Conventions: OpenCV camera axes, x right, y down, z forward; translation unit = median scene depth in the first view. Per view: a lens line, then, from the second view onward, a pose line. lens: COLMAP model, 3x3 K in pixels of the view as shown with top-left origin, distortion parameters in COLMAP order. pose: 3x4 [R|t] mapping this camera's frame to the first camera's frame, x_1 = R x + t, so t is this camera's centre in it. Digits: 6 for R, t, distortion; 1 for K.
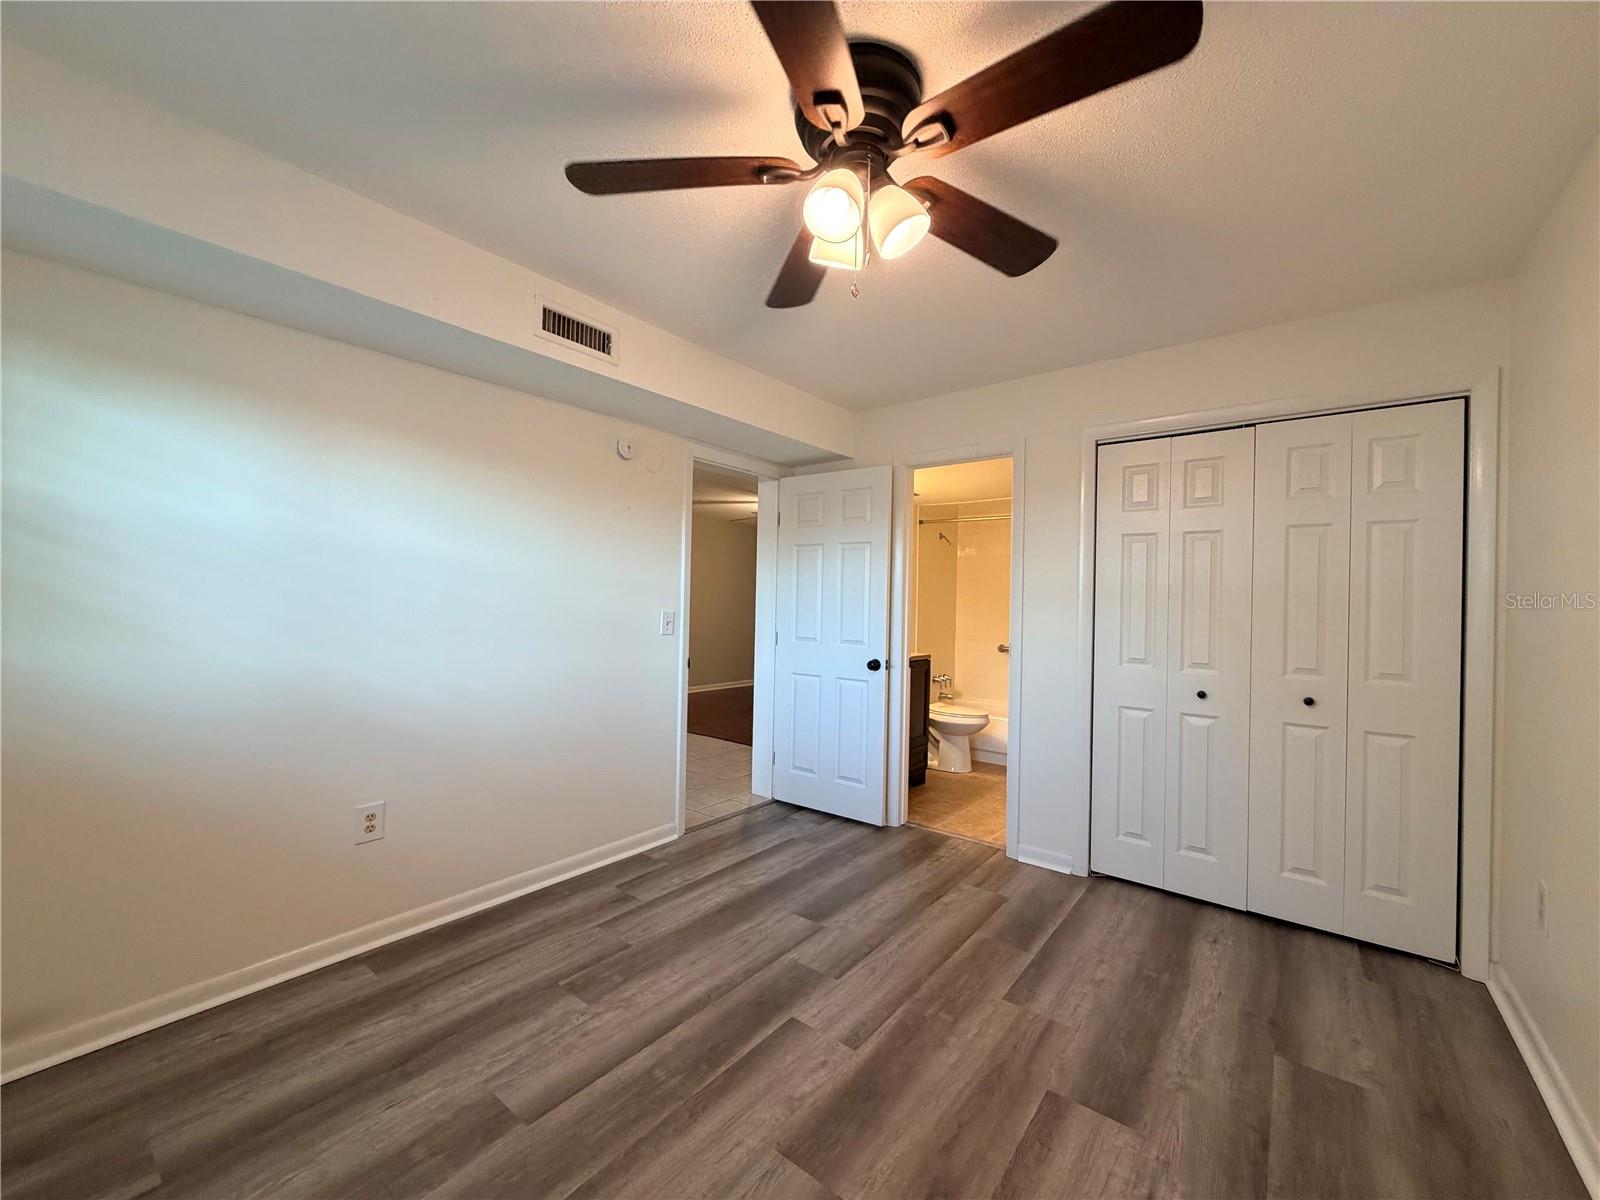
lens RADIAL K [[630.9, 0, 797.2], [0, 630.9, 597.3], [0, 0, 1]] dist [-0.002029, -0.000457]
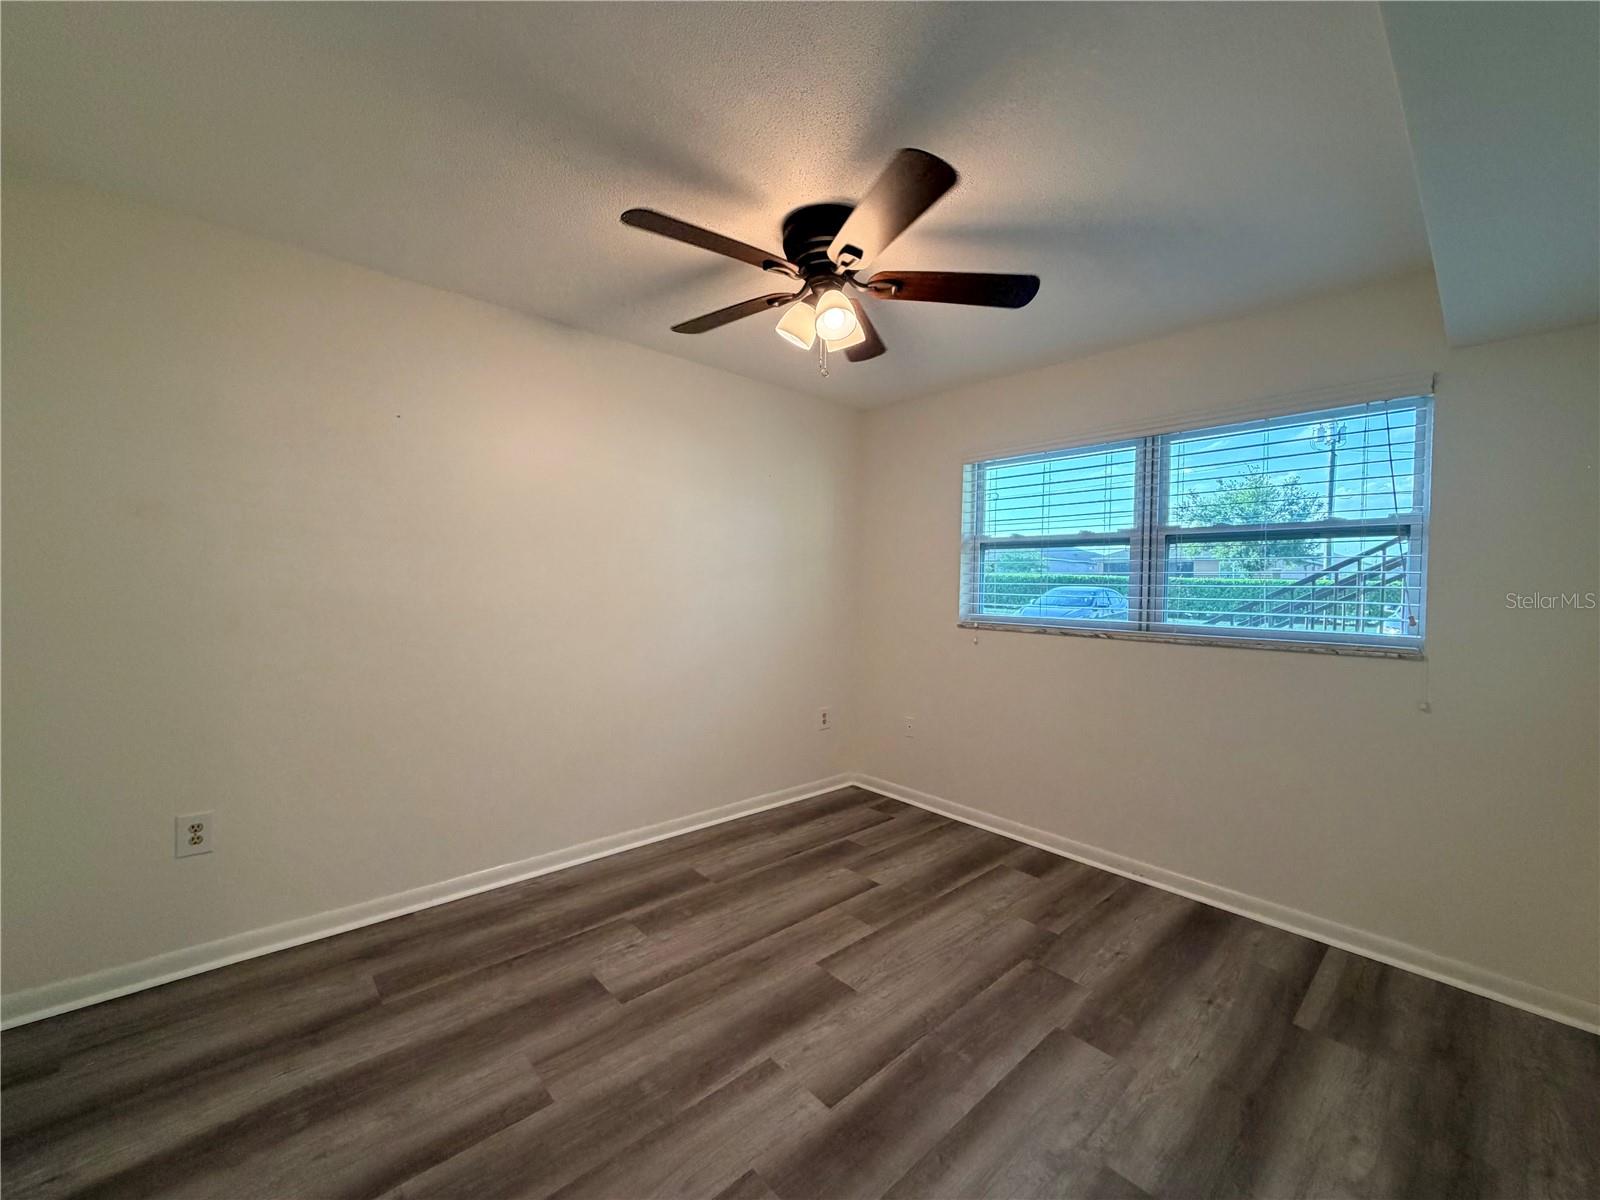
lens RADIAL K [[620.0, 0, 797.9], [0, 620.0, 607.5], [0, 0, 1]] dist [-0.000571, -0.000123]
pose [[-0.985800, -0.042901, 0.162348, -0.076593], [-0.037771, 0.998689, 0.034559, -0.007502], [-0.163618, 0.027936, -0.986128, 1.972625]]
